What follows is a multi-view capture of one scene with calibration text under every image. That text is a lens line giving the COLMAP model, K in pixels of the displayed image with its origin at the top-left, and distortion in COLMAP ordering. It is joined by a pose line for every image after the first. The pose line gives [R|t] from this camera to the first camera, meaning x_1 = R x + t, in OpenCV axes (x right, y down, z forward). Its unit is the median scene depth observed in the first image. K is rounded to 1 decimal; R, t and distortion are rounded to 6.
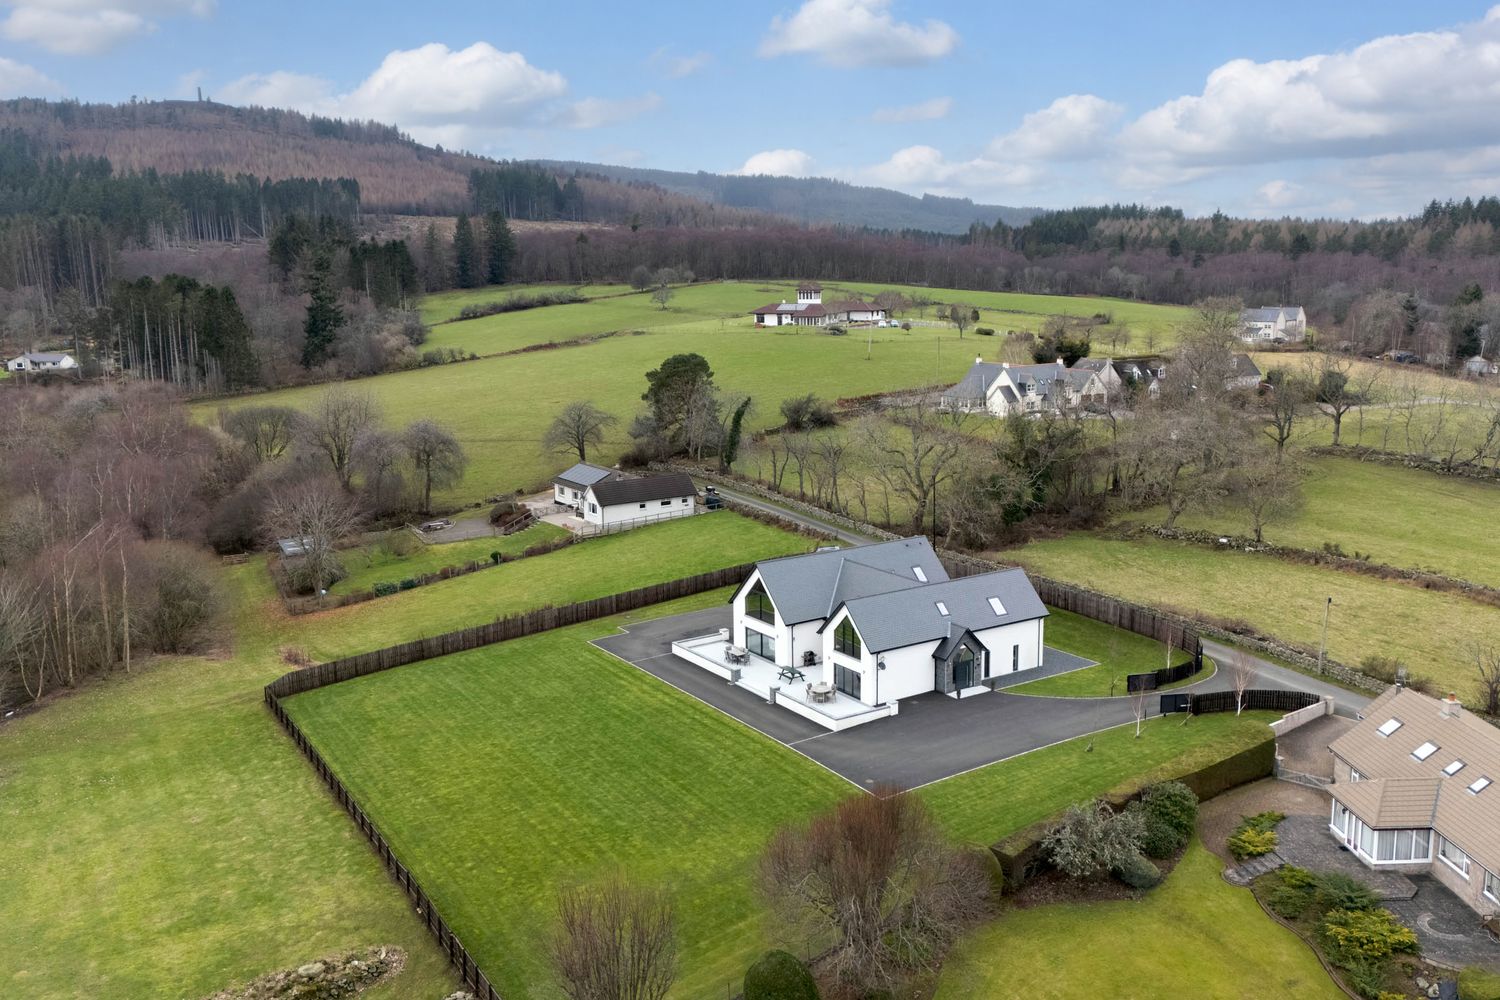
lens RADIAL K [[1292.7, 0, 756.4], [0, 1292.7, 508.4], [0, 0, 1]] dist [0.097173, -0.107410]
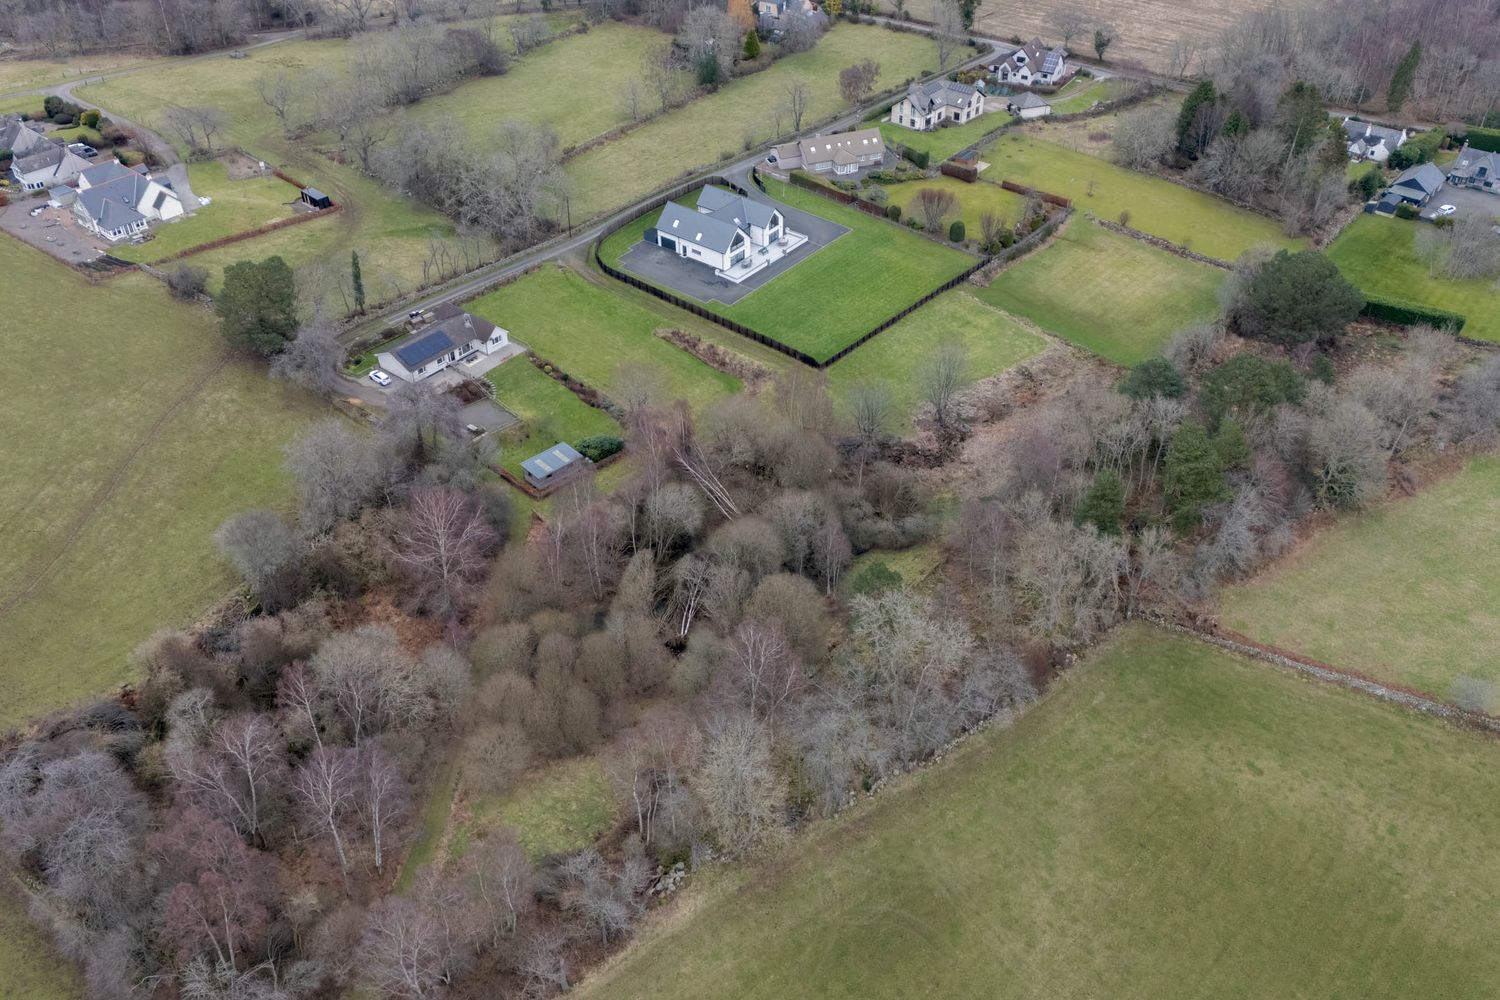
lens RADIAL K [[1298.2, 0, 759.1], [0, 1298.2, 506.6], [0, 0, 1]] dist [0.097147, -0.103100]
pose [[-0.306992, -0.577303, 0.756622, -2.127400], [0.188484, 0.742384, 0.642915, -1.110475], [-0.932861, 0.339981, -0.119094, 1.424818]]
